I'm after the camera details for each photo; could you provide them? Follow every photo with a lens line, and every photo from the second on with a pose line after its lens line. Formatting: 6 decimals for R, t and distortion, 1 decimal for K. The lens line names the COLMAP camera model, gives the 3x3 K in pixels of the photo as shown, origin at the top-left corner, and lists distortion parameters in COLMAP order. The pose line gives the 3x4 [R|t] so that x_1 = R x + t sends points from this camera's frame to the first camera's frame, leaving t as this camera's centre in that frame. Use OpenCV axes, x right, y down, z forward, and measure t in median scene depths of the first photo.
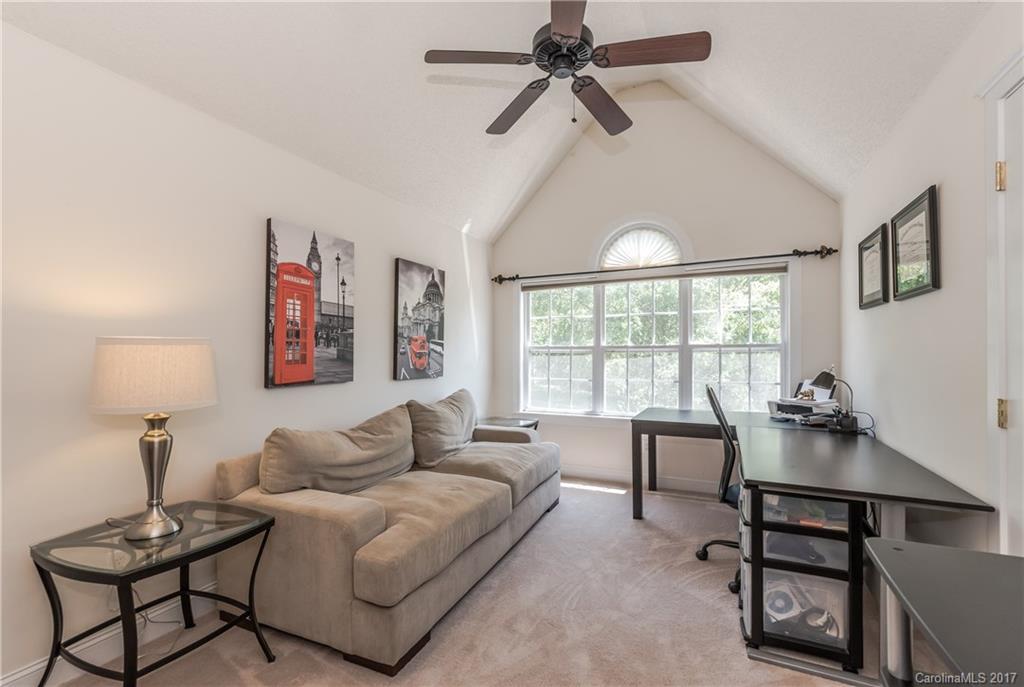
lens RADIAL K [[446.2, 0, 517.7], [0, 446.2, 347.0], [0, 0, 1]] dist [0.000482, 0.000478]
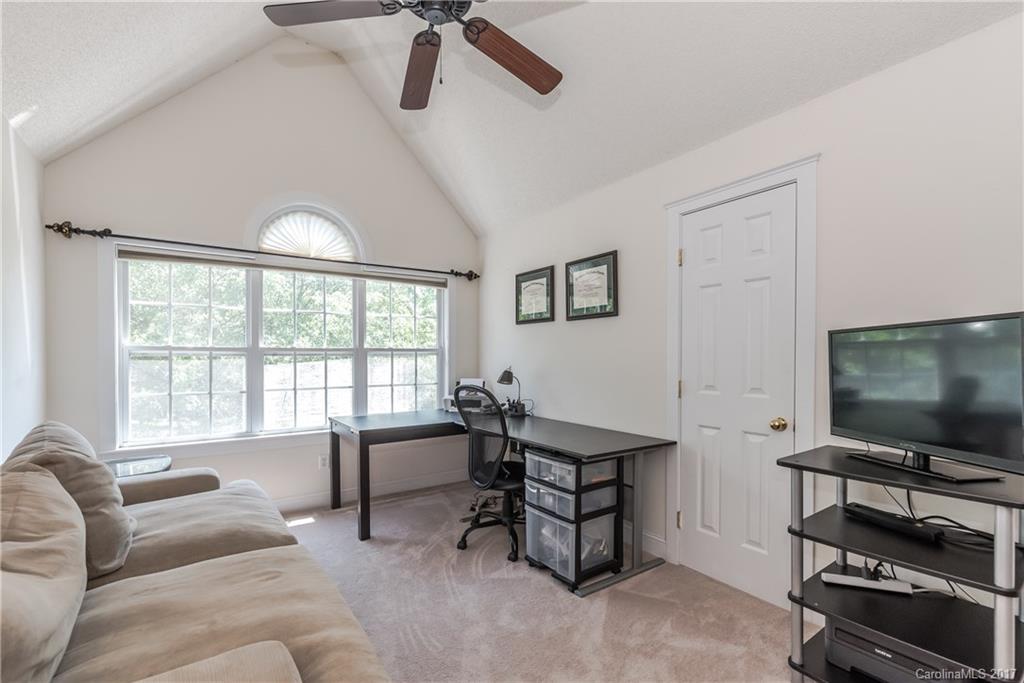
lens RADIAL K [[446.1, 0, 504.9], [0, 446.1, 361.2], [0, 0, 1]] dist [0.004780, -0.001379]
pose [[0.509679, -0.005736, 0.860346, -0.301577], [-0.011667, 0.999840, 0.013578, 0.007085], [-0.860286, -0.016959, 0.509530, 0.249636]]
